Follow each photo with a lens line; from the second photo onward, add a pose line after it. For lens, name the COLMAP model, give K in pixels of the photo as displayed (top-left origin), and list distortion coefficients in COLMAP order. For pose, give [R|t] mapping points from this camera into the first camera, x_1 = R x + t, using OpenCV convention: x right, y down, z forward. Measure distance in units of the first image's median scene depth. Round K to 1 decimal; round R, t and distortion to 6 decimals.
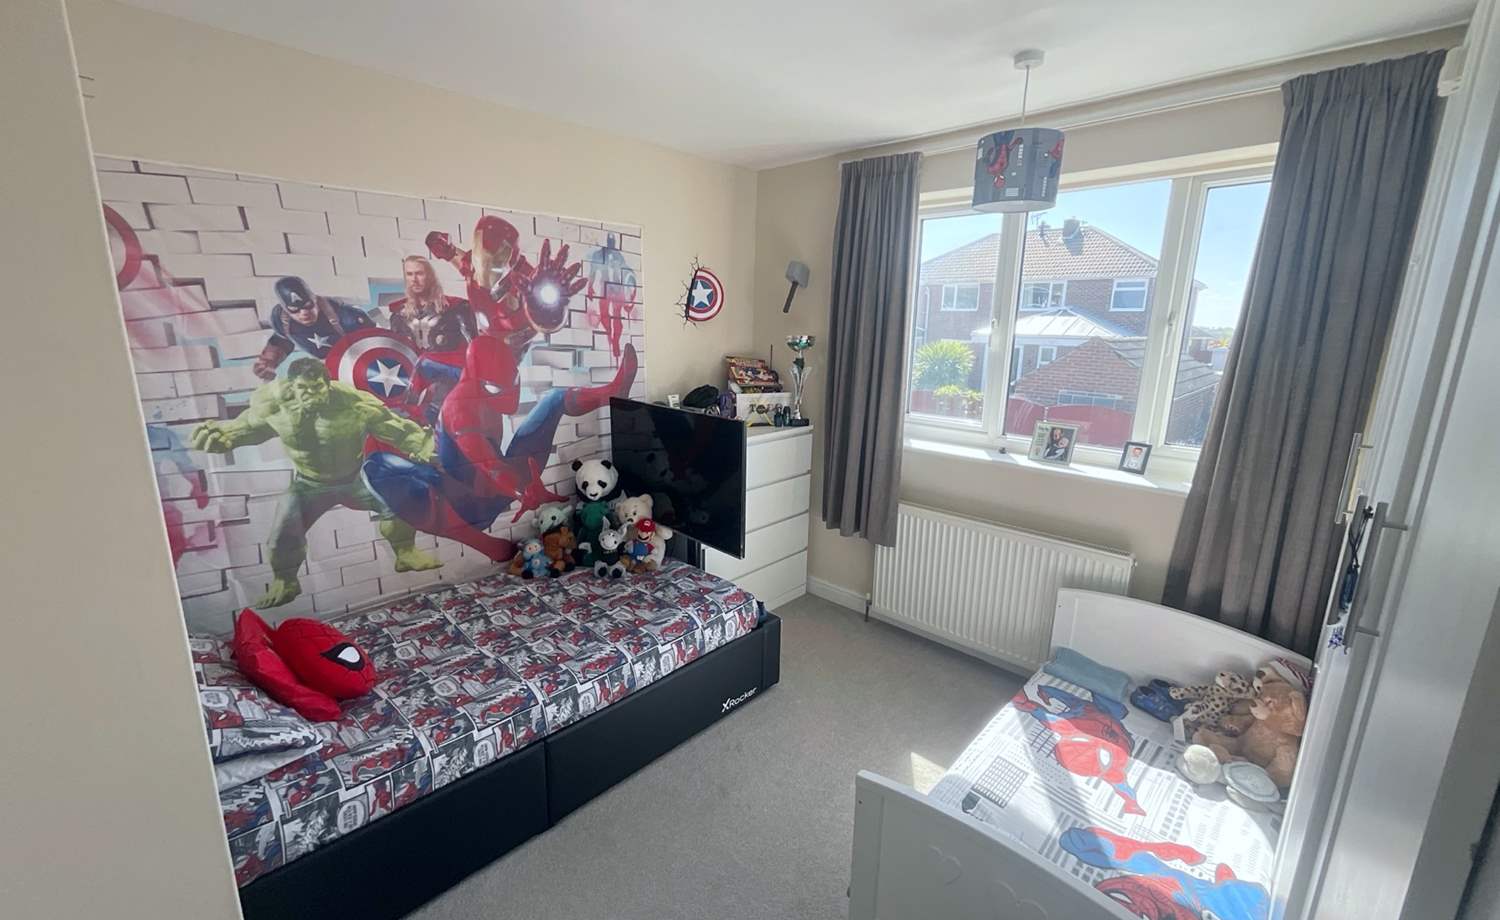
lens RADIAL K [[610.6, 0, 746.9], [0, 610.6, 460.2], [0, 0, 1]] dist [-0.002331, 0.000672]
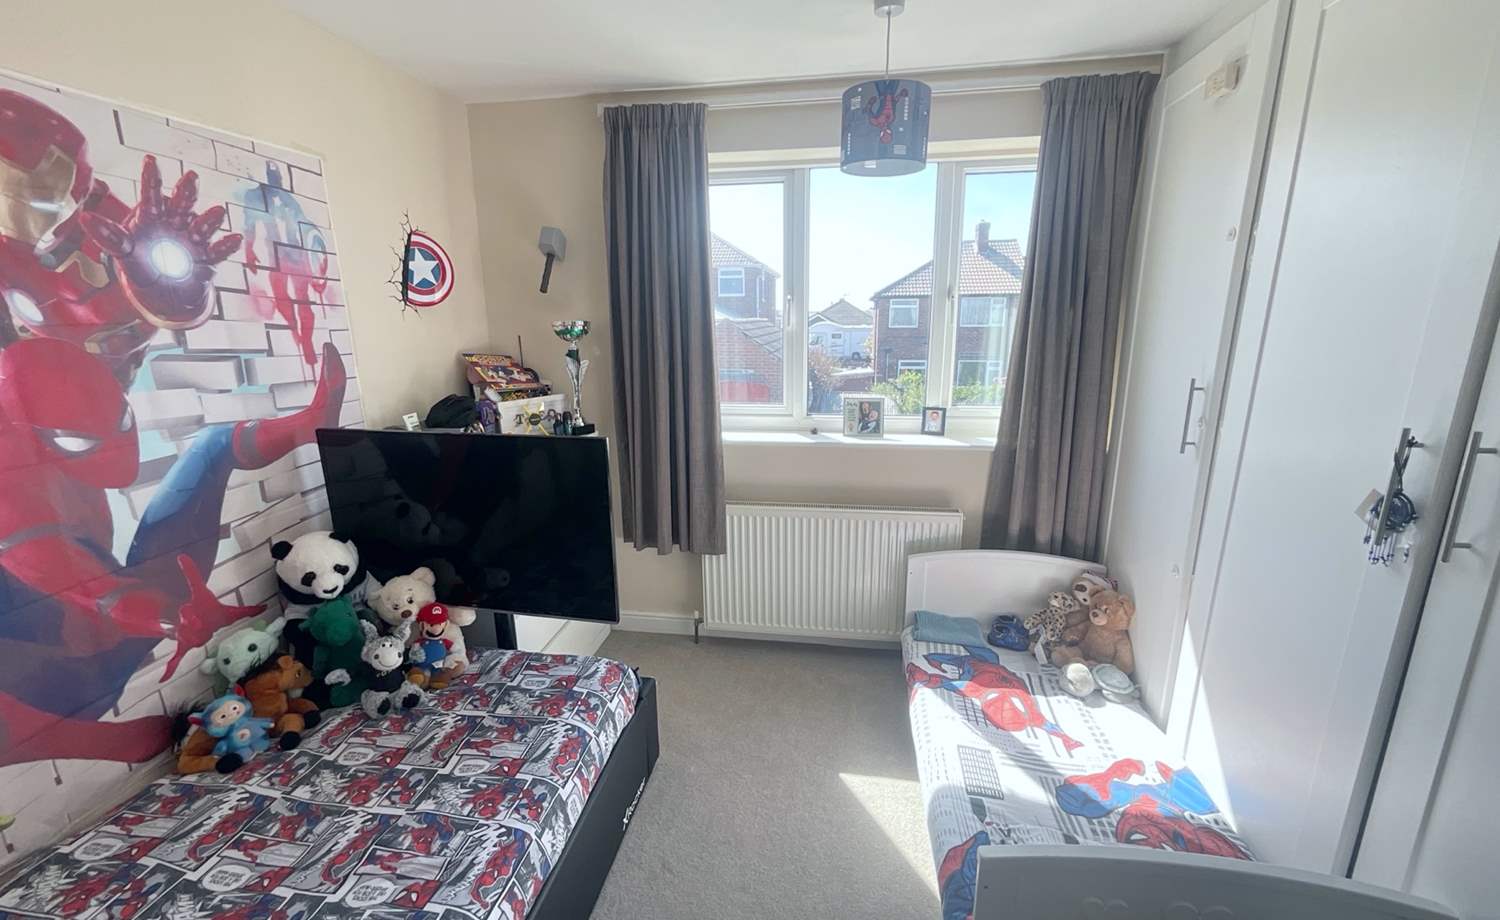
lens RADIAL K [[610.6, 0, 745.4], [0, 610.6, 459.5], [0, 0, 1]] dist [-0.002331, 0.000672]
pose [[0.822271, -0.157633, 0.546829, -0.268653], [0.149396, 0.986964, 0.059861, -0.057136], [-0.549137, 0.032472, 0.835101, 0.307099]]
